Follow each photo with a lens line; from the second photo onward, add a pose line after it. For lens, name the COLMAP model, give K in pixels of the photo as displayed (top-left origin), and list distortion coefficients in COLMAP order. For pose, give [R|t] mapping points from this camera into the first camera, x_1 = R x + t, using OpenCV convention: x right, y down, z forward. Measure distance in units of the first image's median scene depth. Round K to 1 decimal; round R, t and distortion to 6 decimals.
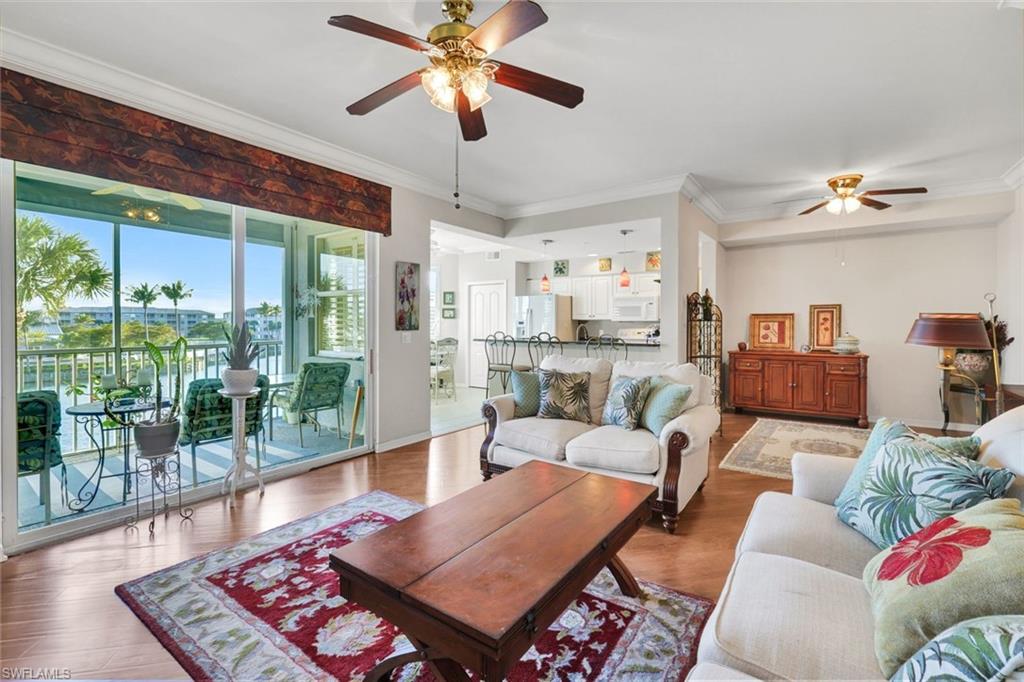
lens RADIAL K [[442.5, 0, 507.5], [0, 442.5, 326.5], [0, 0, 1]] dist [-0.001560, 0.000584]
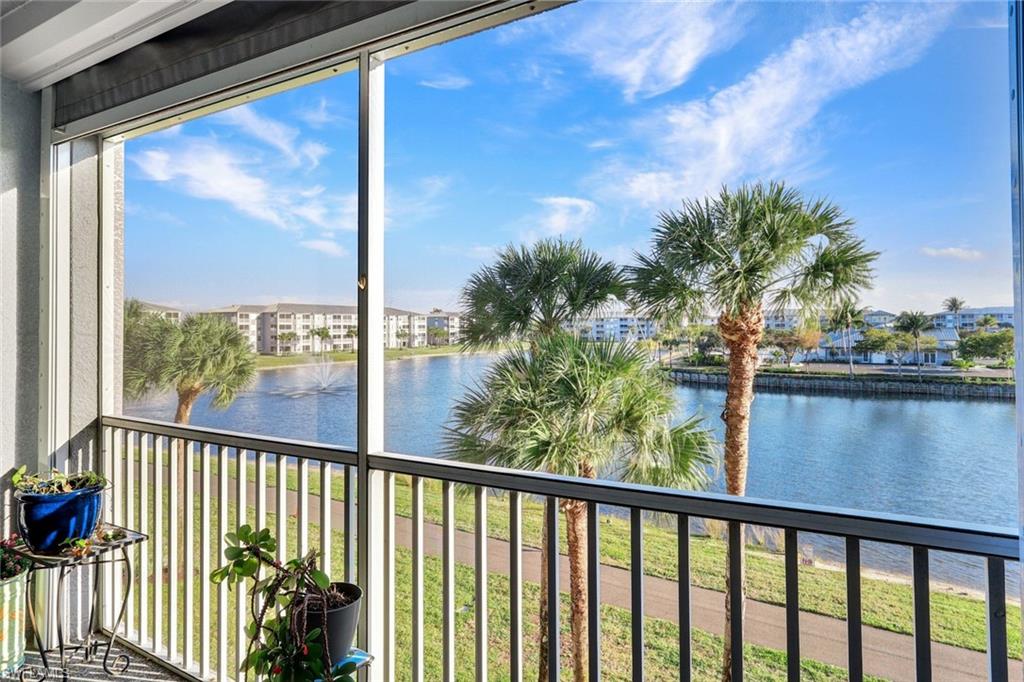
lens RADIAL K [[558.6, 0, 511.5], [0, 558.6, 311.4], [0, 0, 1]] dist [0.019596, -0.000063]
pose [[0.107199, -0.032383, -0.993710, -0.443867], [-0.001725, 0.999462, -0.032757, -0.040298], [0.994236, 0.005226, 0.107085, 1.013834]]
